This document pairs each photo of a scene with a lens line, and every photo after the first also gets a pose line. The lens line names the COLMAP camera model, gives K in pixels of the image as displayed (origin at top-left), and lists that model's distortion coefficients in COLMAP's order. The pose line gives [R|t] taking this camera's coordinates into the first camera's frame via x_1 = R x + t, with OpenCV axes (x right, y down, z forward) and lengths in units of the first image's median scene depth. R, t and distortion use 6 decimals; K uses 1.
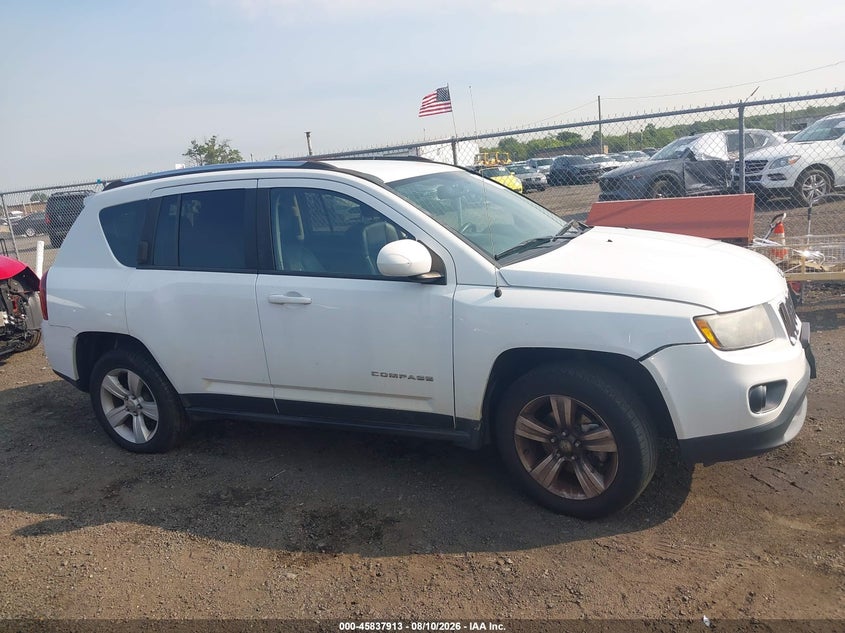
lens RADIAL K [[618.4, 0, 422.5], [0, 618.4, 316.5], [0, 0, 1]] dist [0.006842, -0.003060]
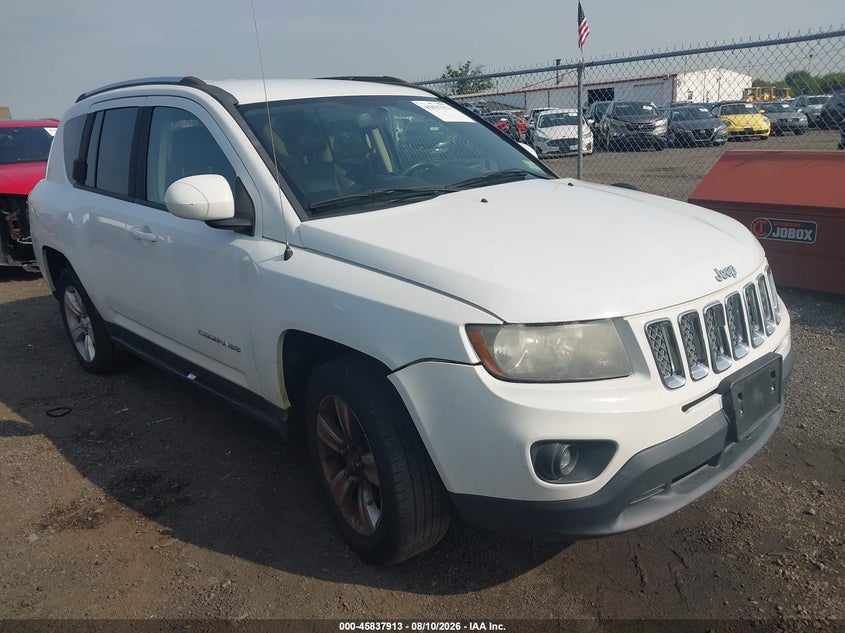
lens RADIAL K [[630.0, 0, 422.5], [0, 630.0, 316.5], [0, 0, 1]] dist [-0.021979, 0.038141]
pose [[0.941758, 0.142677, -0.304524, 0.521155], [-0.111488, 0.986789, 0.117550, -0.071334], [0.317272, -0.076753, 0.945223, 0.300281]]
